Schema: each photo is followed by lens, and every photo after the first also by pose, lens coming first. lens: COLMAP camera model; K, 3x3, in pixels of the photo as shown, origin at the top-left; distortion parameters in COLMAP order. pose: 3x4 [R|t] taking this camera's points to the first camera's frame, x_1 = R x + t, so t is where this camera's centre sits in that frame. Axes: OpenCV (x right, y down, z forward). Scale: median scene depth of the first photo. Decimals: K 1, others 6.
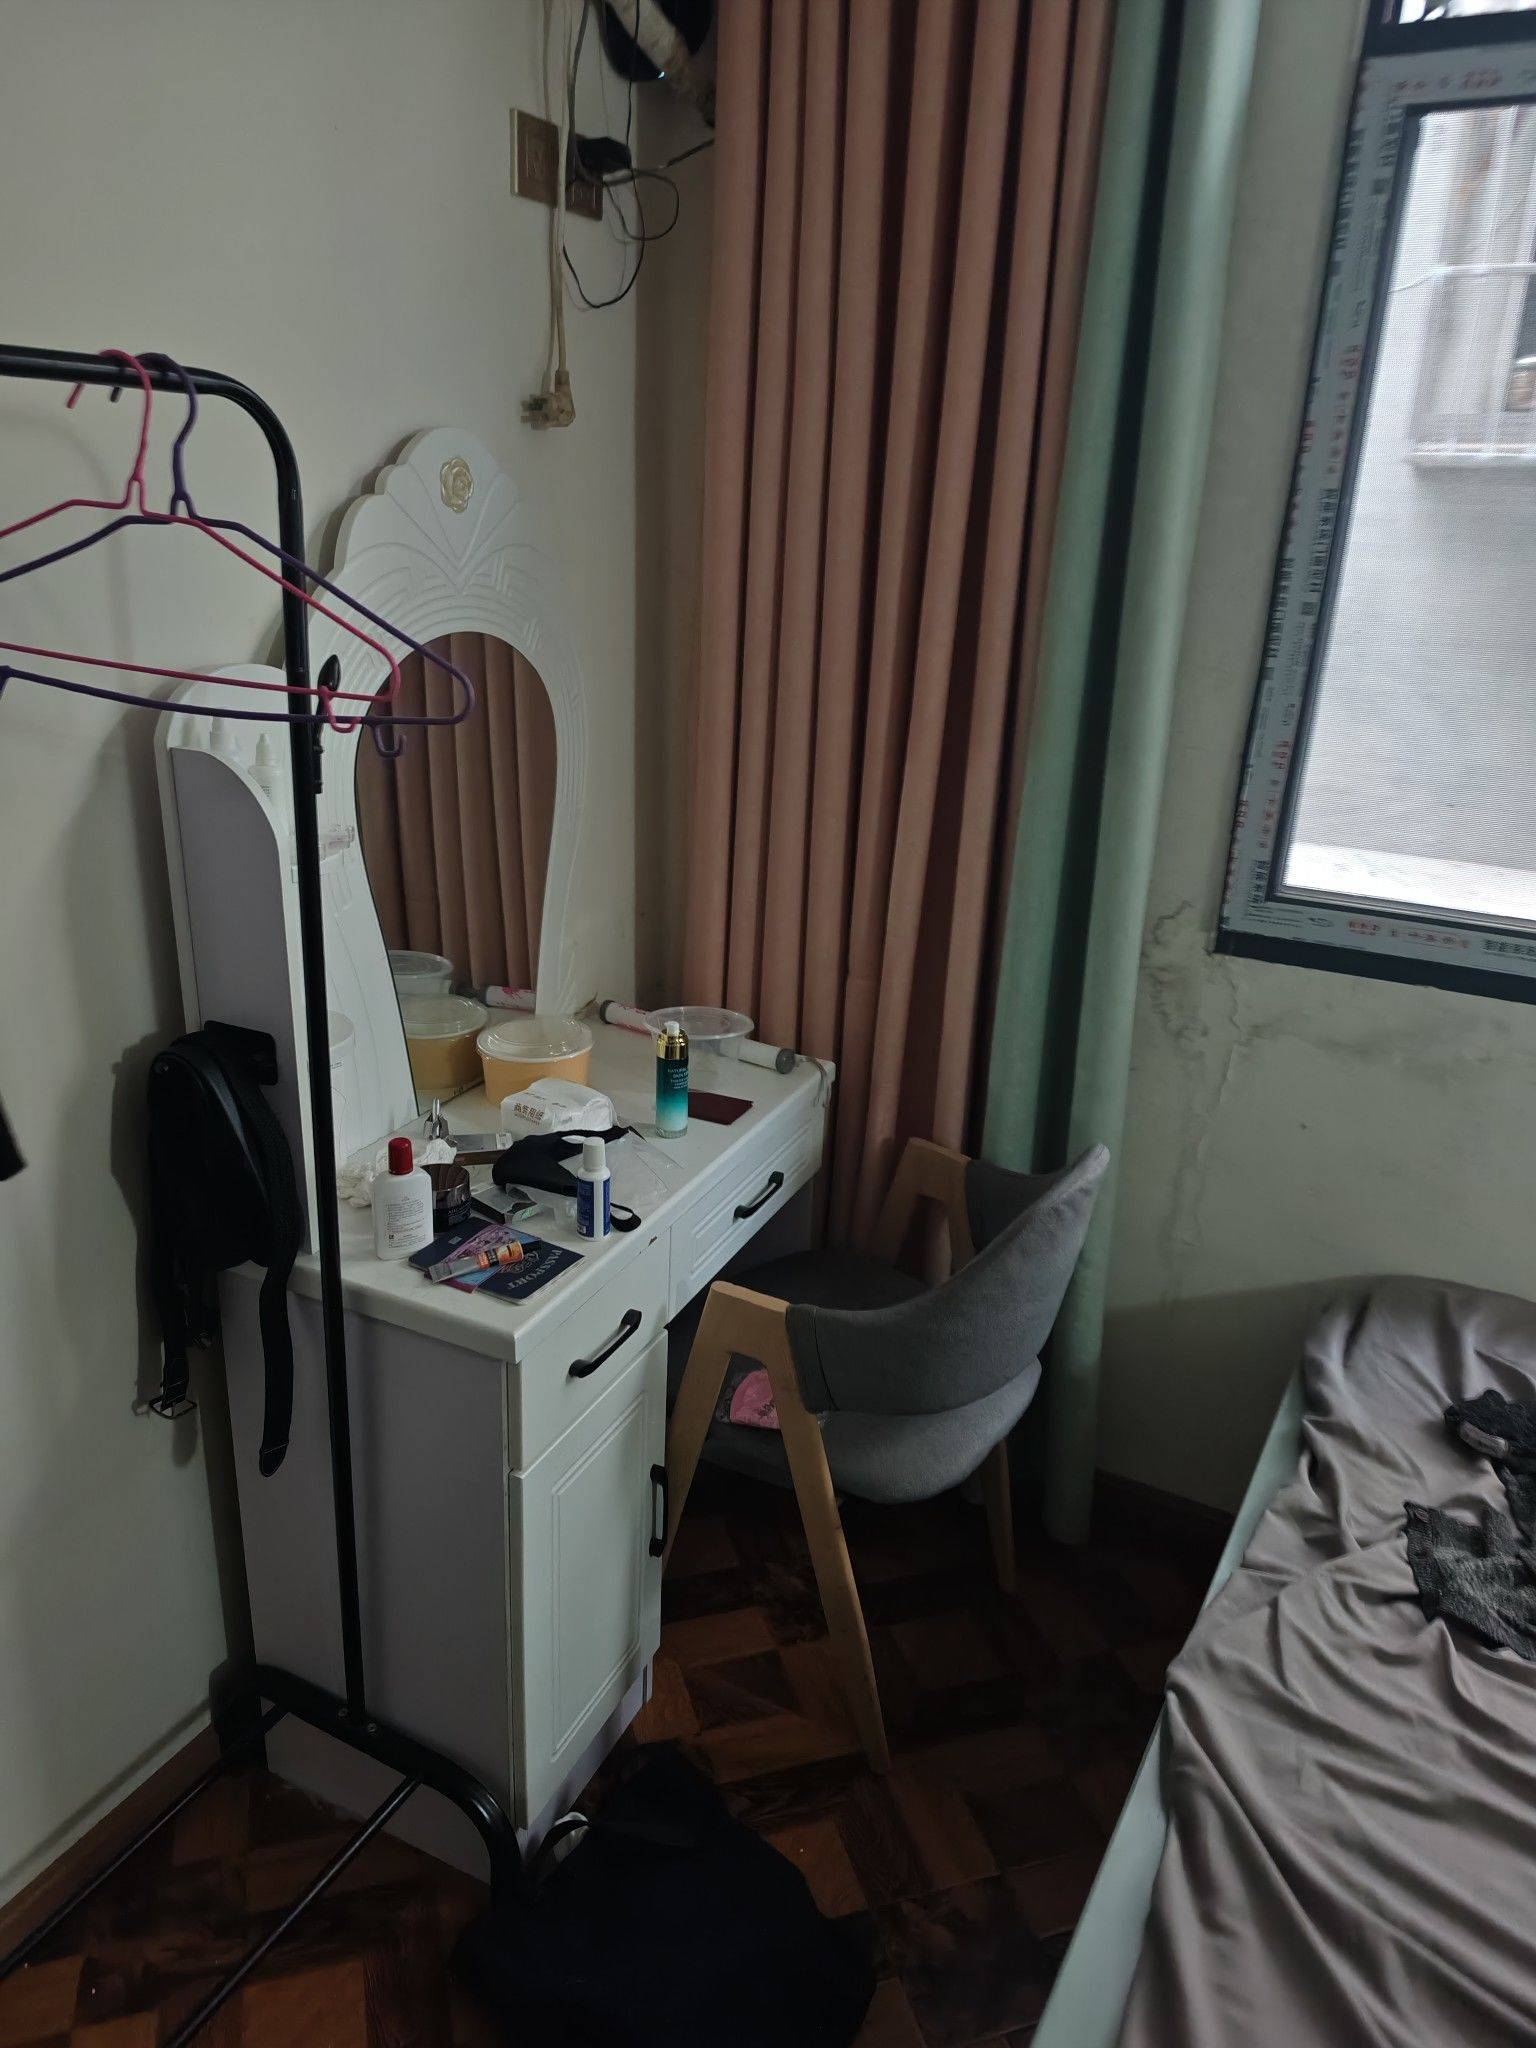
lens RADIAL K [[1403.4, 0, 763.1], [0, 1403.4, 1017.0], [0, 0, 1]] dist [-0.007717, -0.003105]
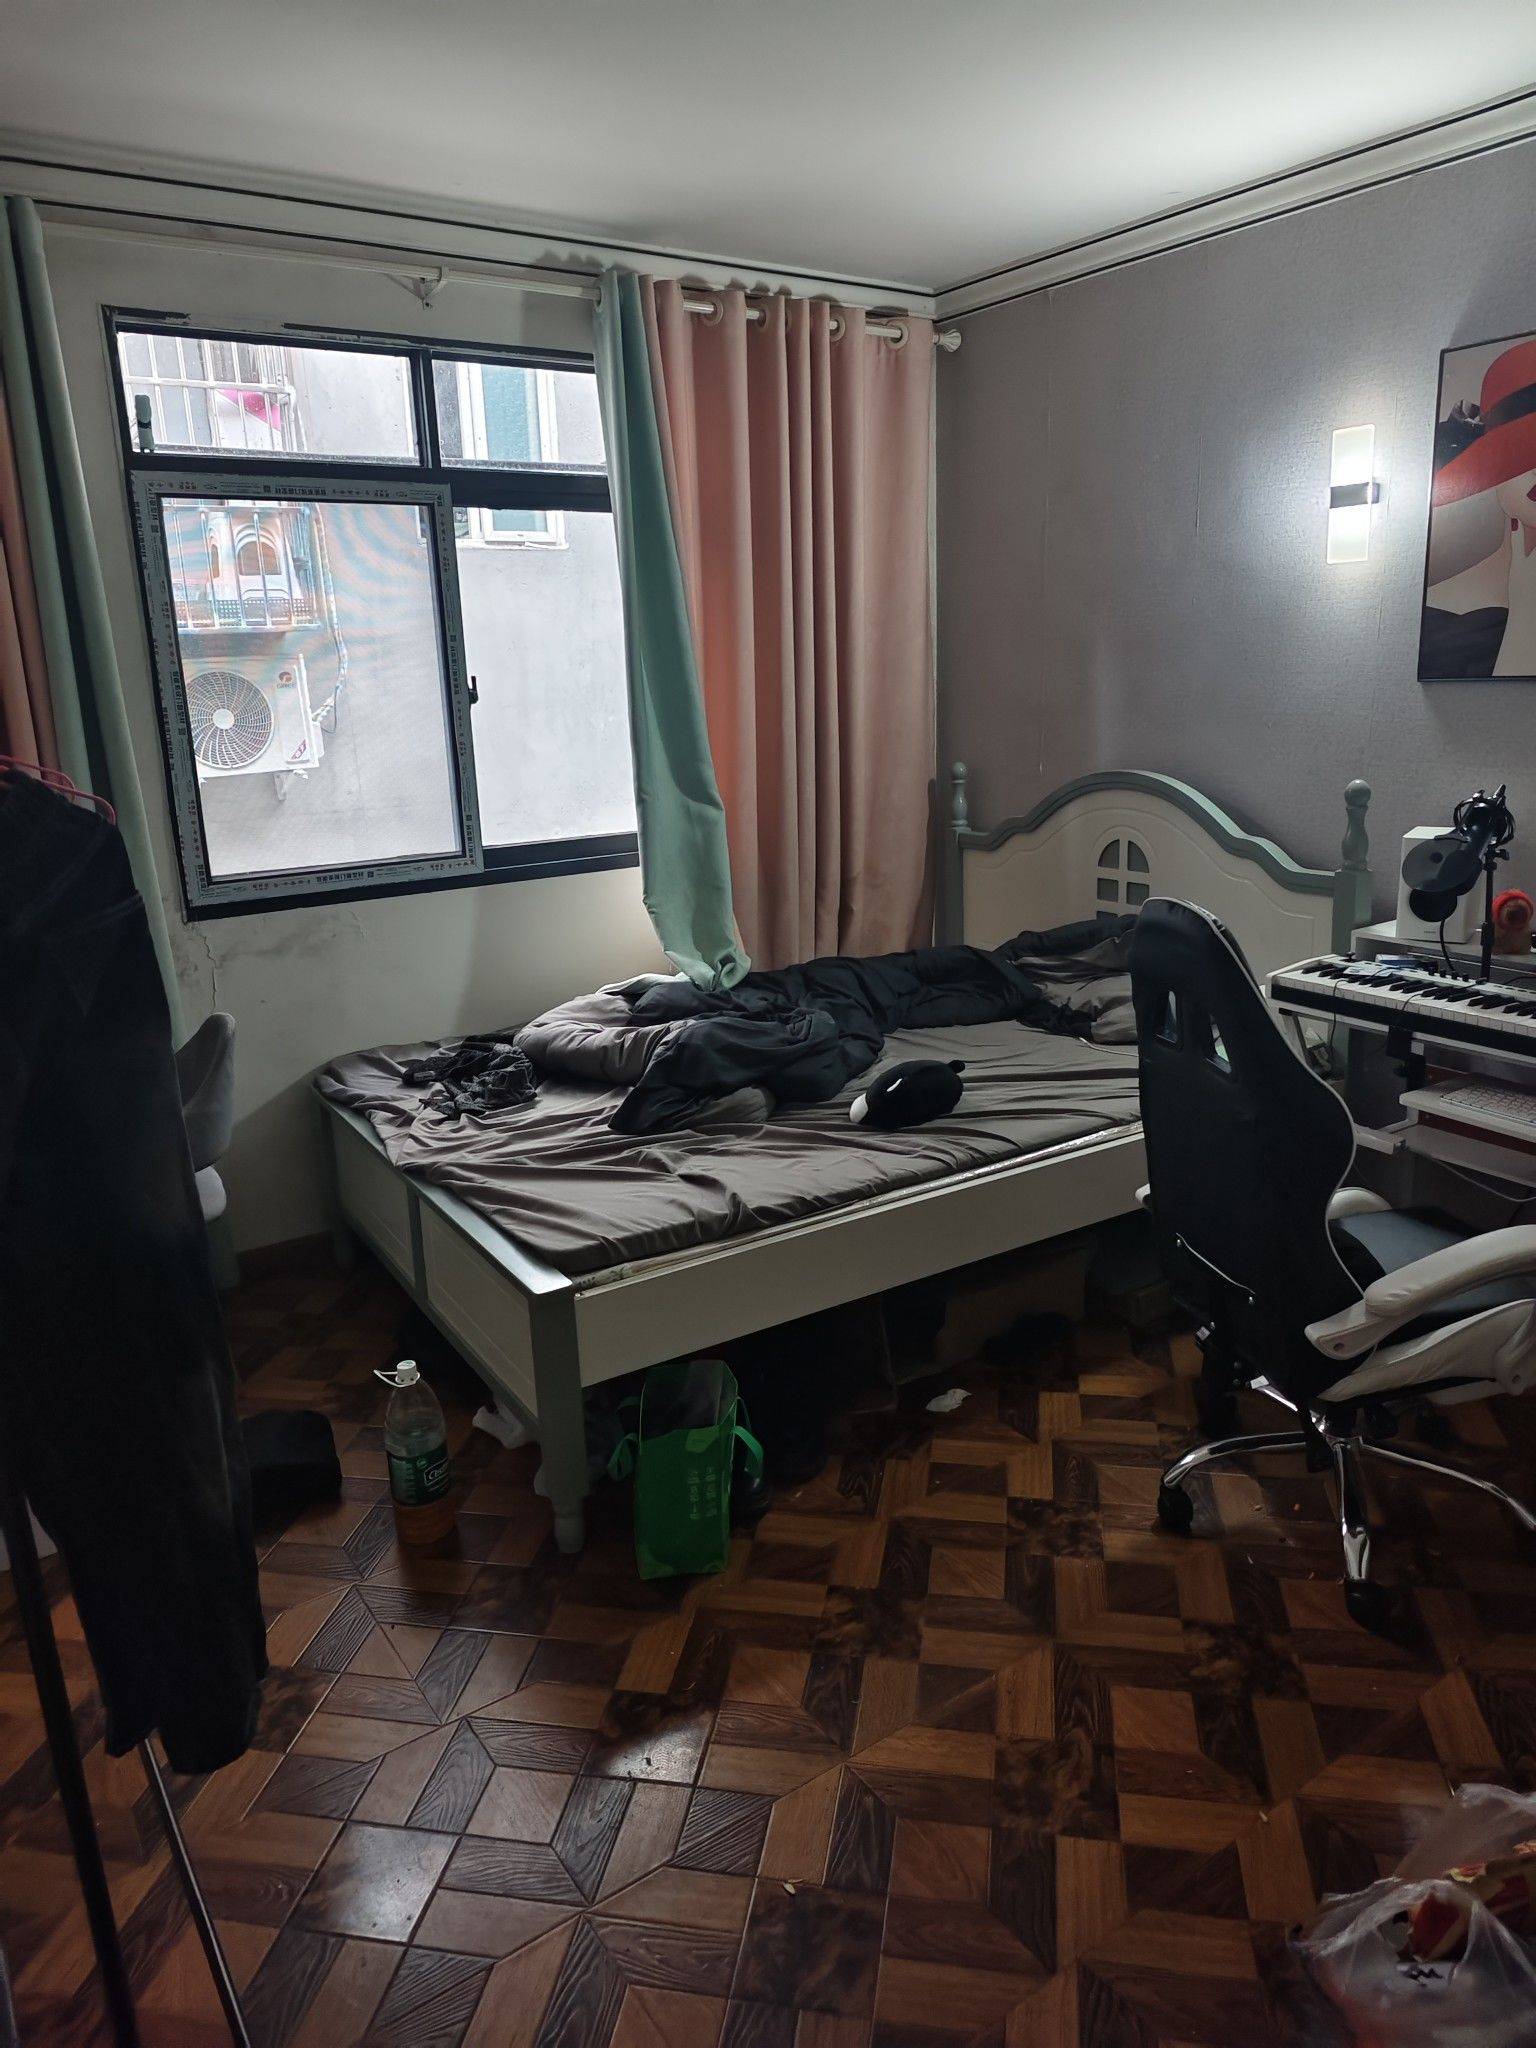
lens RADIAL K [[1403.4, 0, 768.7], [0, 1403.4, 1029.1], [0, 0, 1]] dist [-0.007717, -0.003105]
pose [[0.459537, -0.253642, 0.851171, -0.945622], [0.365424, 0.927475, 0.079092, 0.221842], [-0.809500, 0.274693, 0.518896, -0.521126]]
